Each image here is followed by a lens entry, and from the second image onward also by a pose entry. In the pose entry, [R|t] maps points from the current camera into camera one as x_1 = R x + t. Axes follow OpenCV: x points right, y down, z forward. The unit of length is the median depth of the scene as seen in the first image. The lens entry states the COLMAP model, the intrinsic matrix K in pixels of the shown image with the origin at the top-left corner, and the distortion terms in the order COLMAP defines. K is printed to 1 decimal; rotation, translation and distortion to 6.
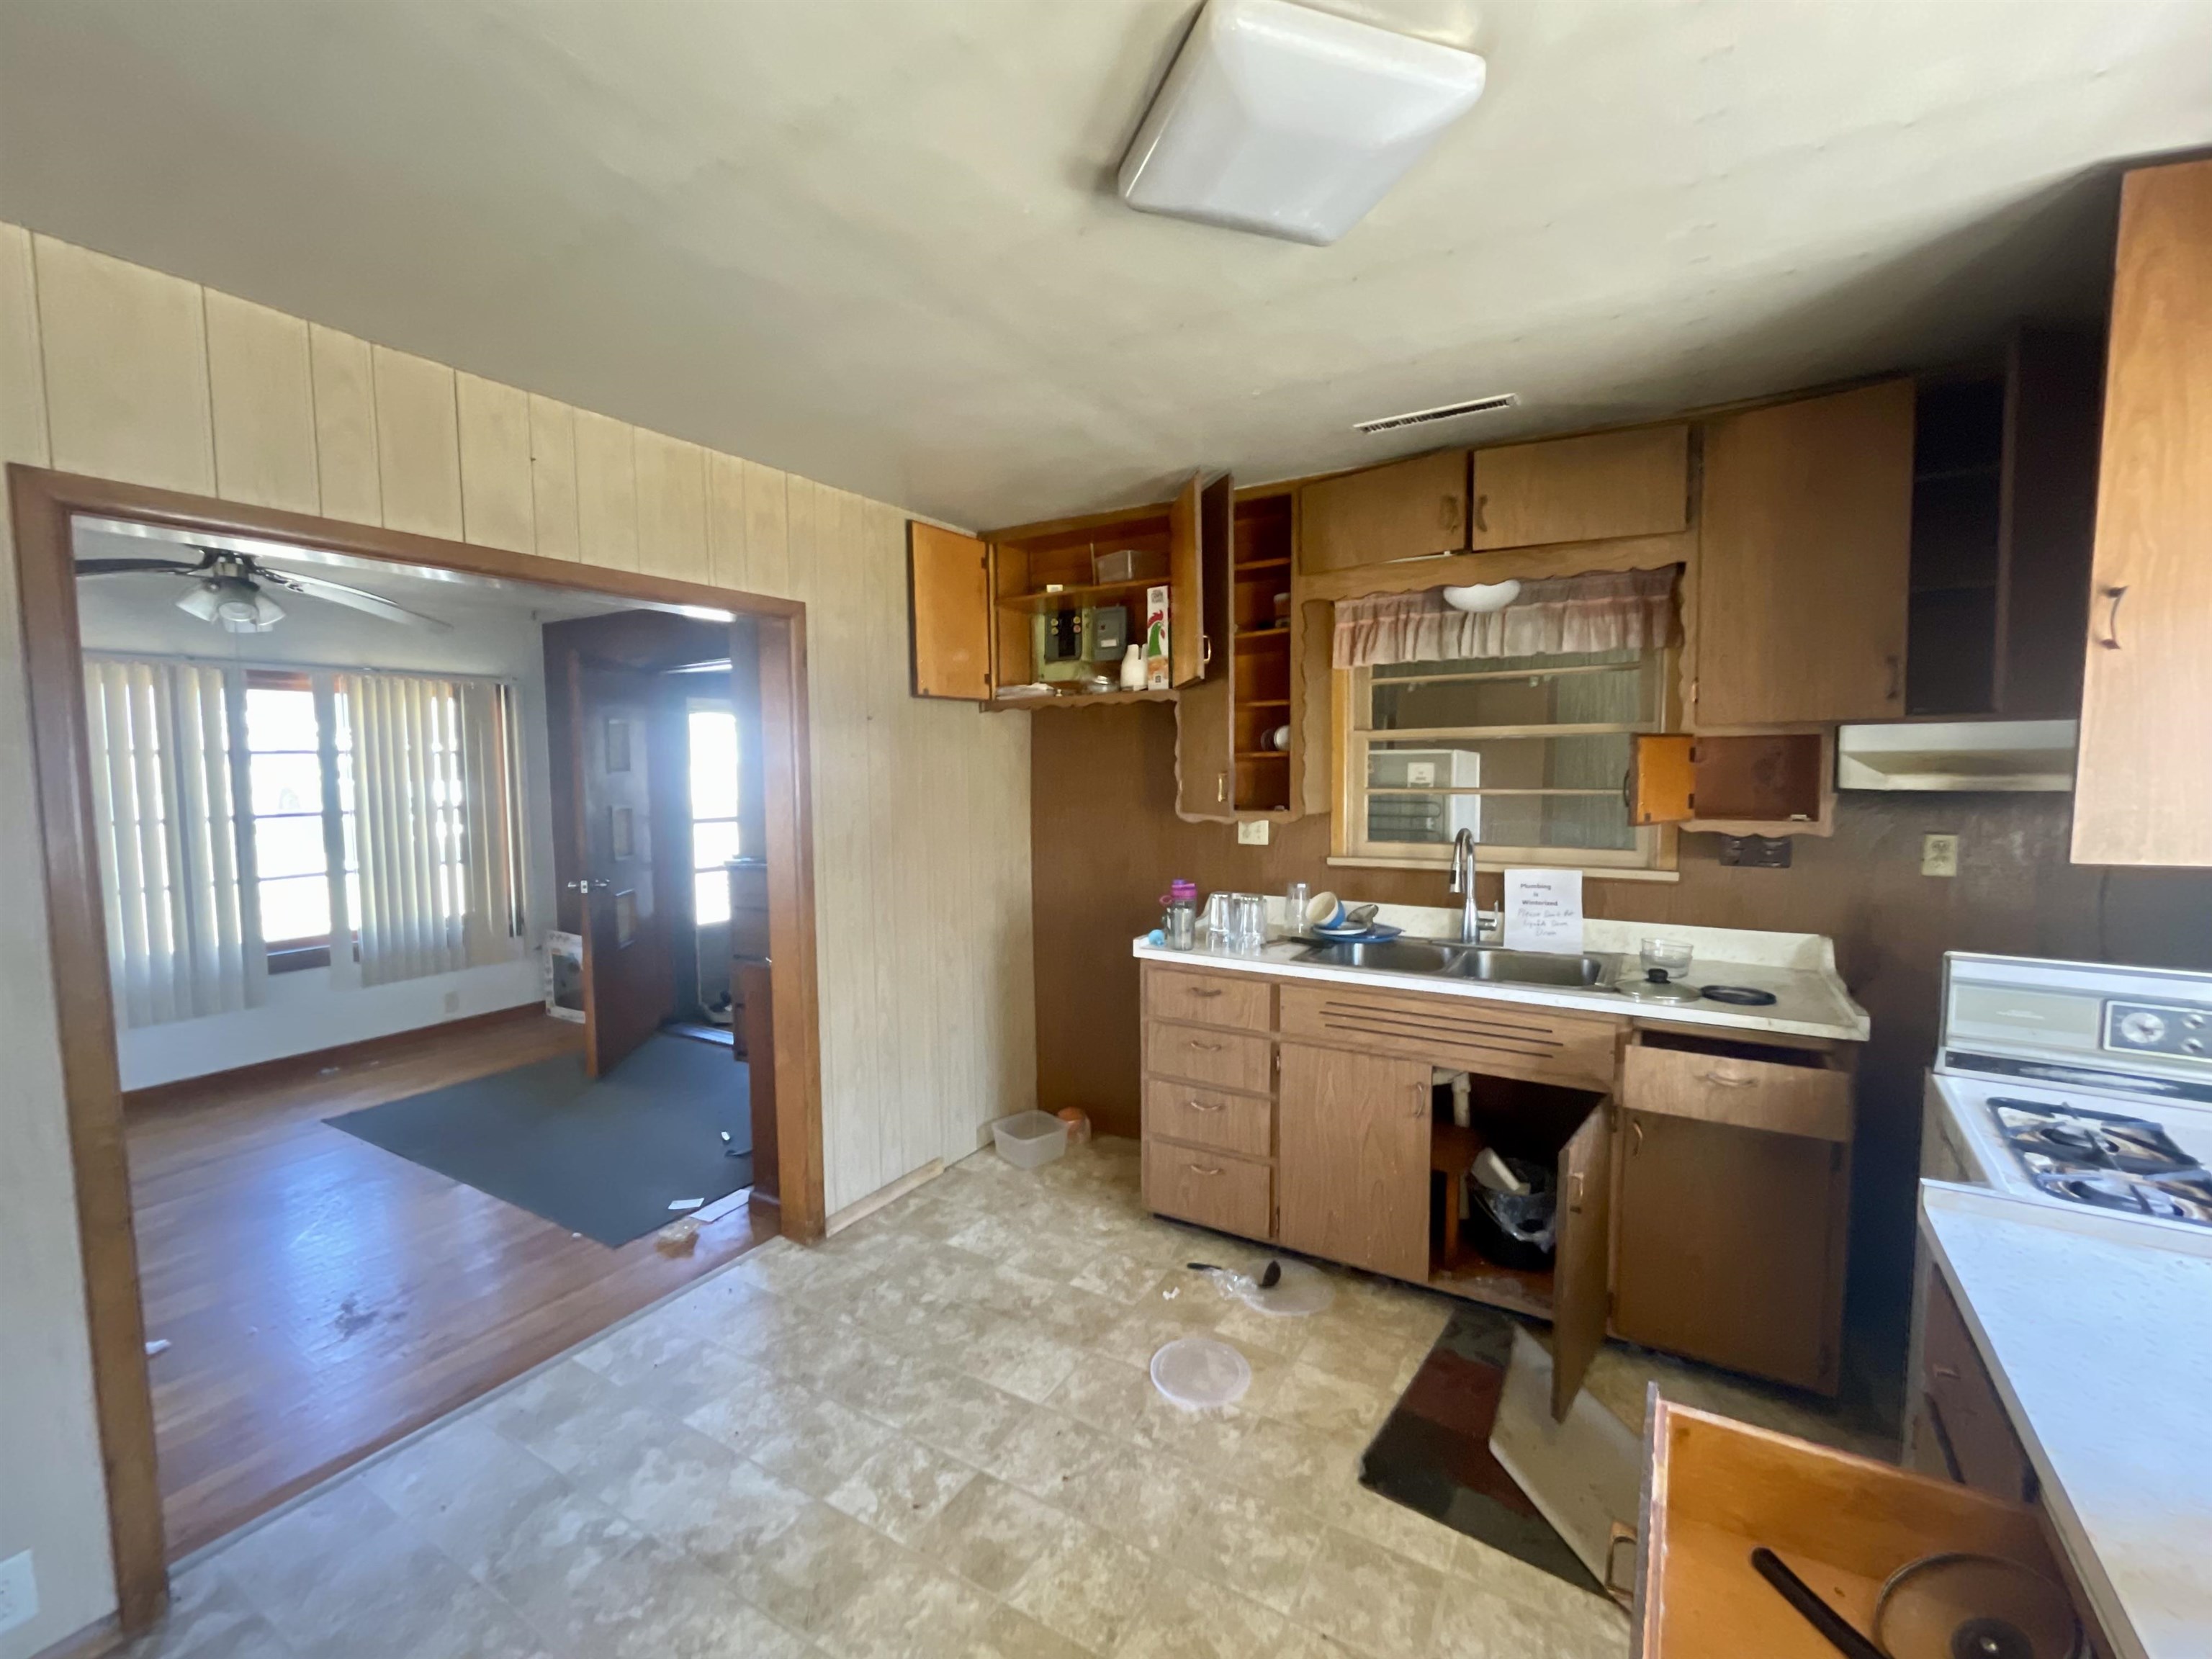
lens RADIAL K [[939.3, 0, 1104.4], [0, 939.3, 822.5], [0, 0, 1]] dist [-0.002394, -0.000414]
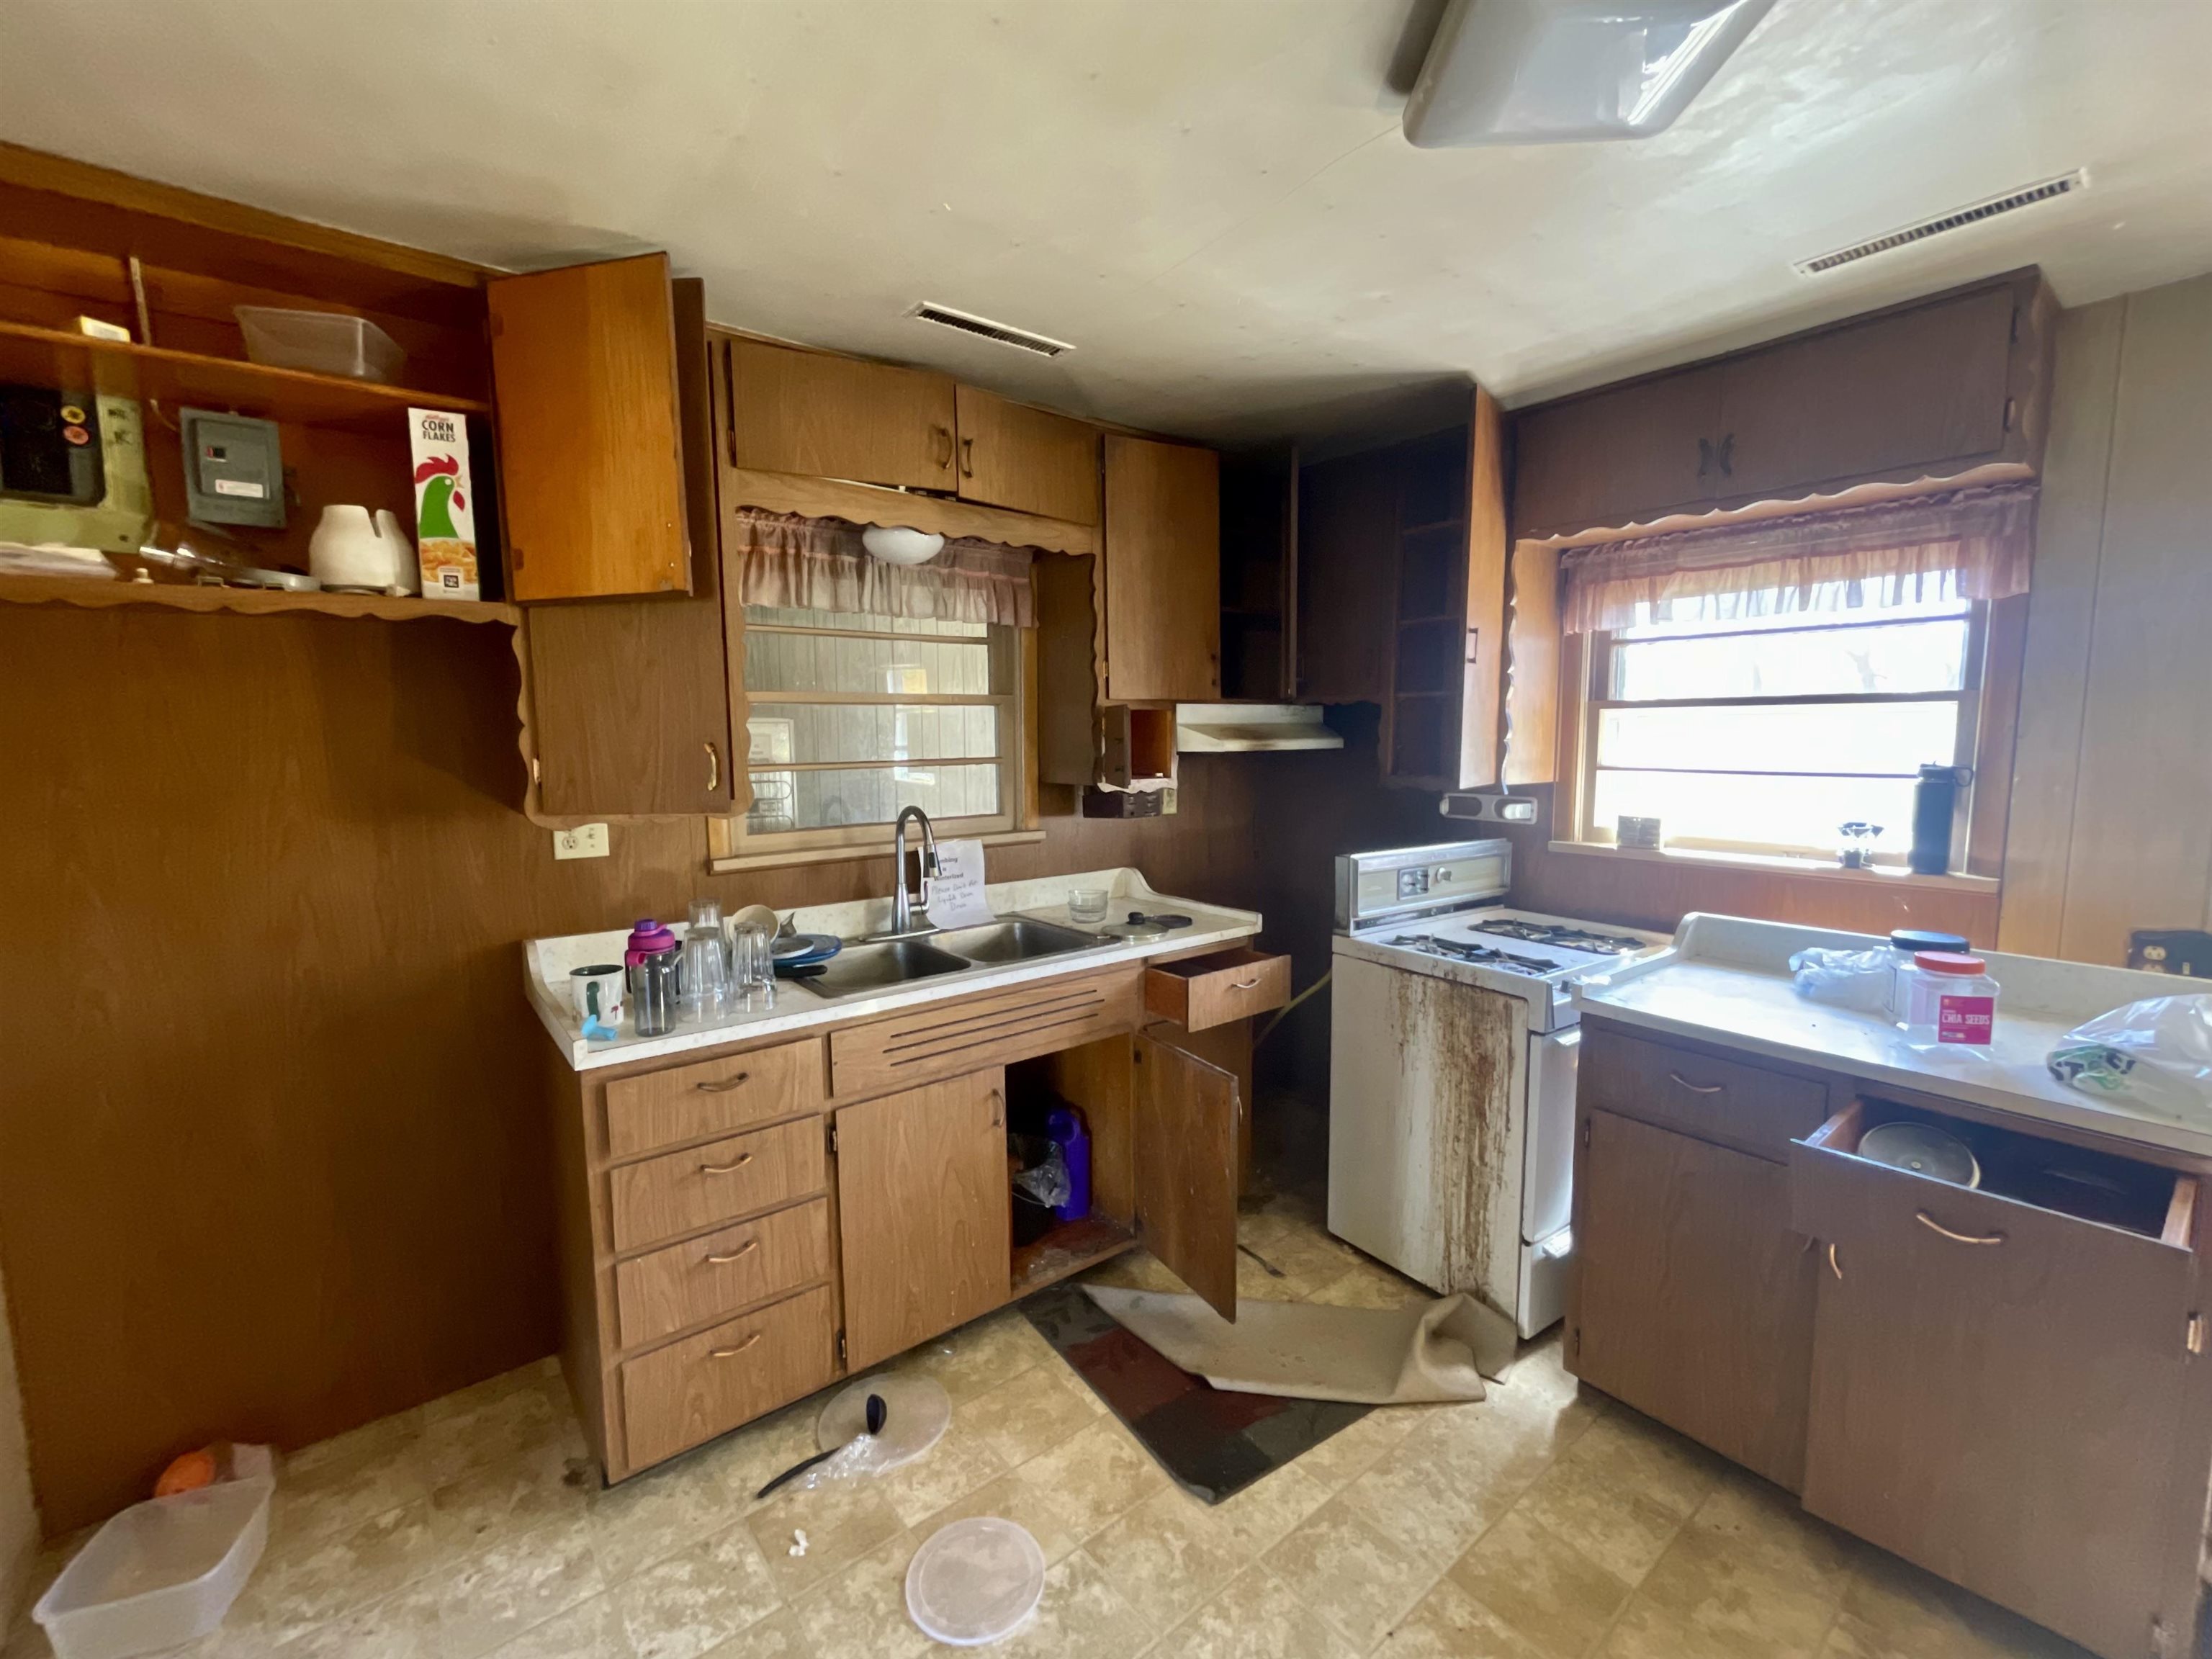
lens RADIAL K [[939.3, 0, 1104.4], [0, 939.3, 822.5], [0, 0, 1]] dist [-0.002394, -0.000414]
pose [[0.339394, -0.084278, 0.936861, -0.430997], [0.064043, 0.995737, 0.066374, -0.027809], [-0.938462, 0.037472, 0.343345, 0.564927]]
